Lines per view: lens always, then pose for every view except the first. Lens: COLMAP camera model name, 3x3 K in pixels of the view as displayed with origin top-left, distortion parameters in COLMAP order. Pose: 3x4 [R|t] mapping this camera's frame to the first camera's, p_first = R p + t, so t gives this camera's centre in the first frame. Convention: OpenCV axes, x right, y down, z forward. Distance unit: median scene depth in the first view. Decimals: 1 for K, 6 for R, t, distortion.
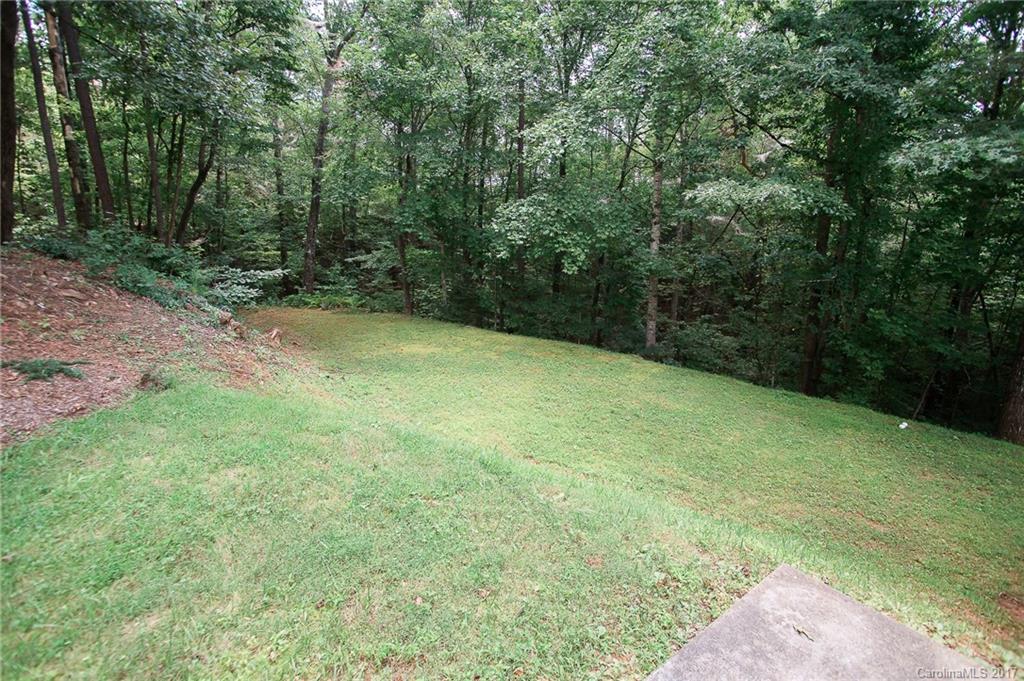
lens RADIAL K [[496.2, 0, 512.0], [0, 496.2, 340.5], [0, 0, 1]] dist [-0.078879, 0.036409]
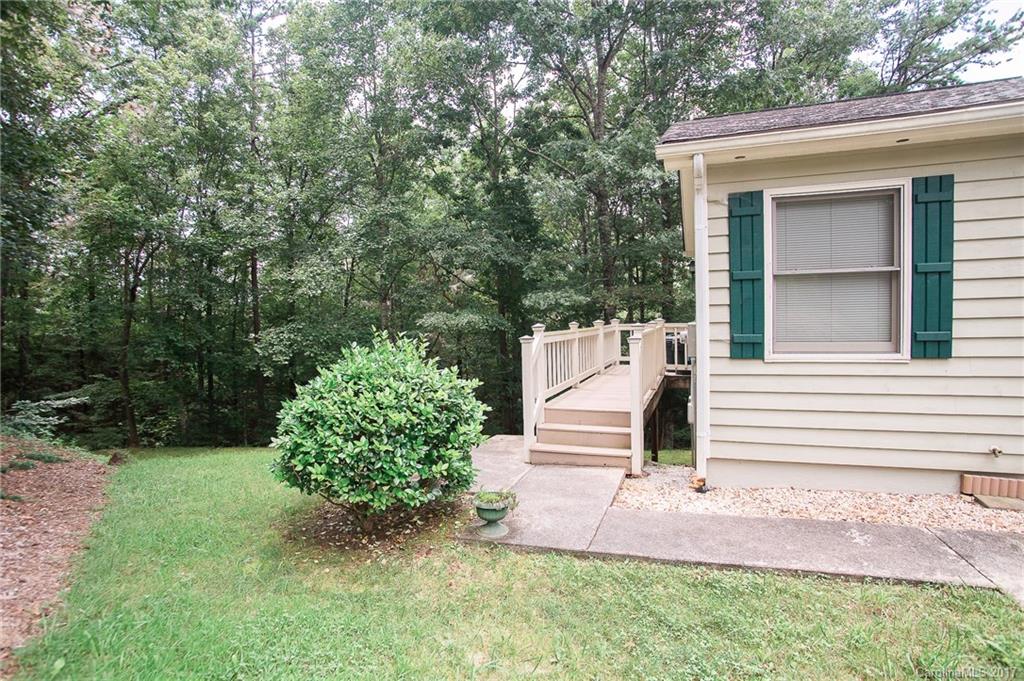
lens RADIAL K [[496.2, 0, 512.0], [0, 496.2, 340.5], [0, 0, 1]] dist [-0.078879, 0.036409]
pose [[0.839196, -0.044042, 0.542043, -0.164090], [0.169974, 0.968022, -0.184503, 0.064228], [-0.516584, 0.246968, 0.819846, -0.281623]]
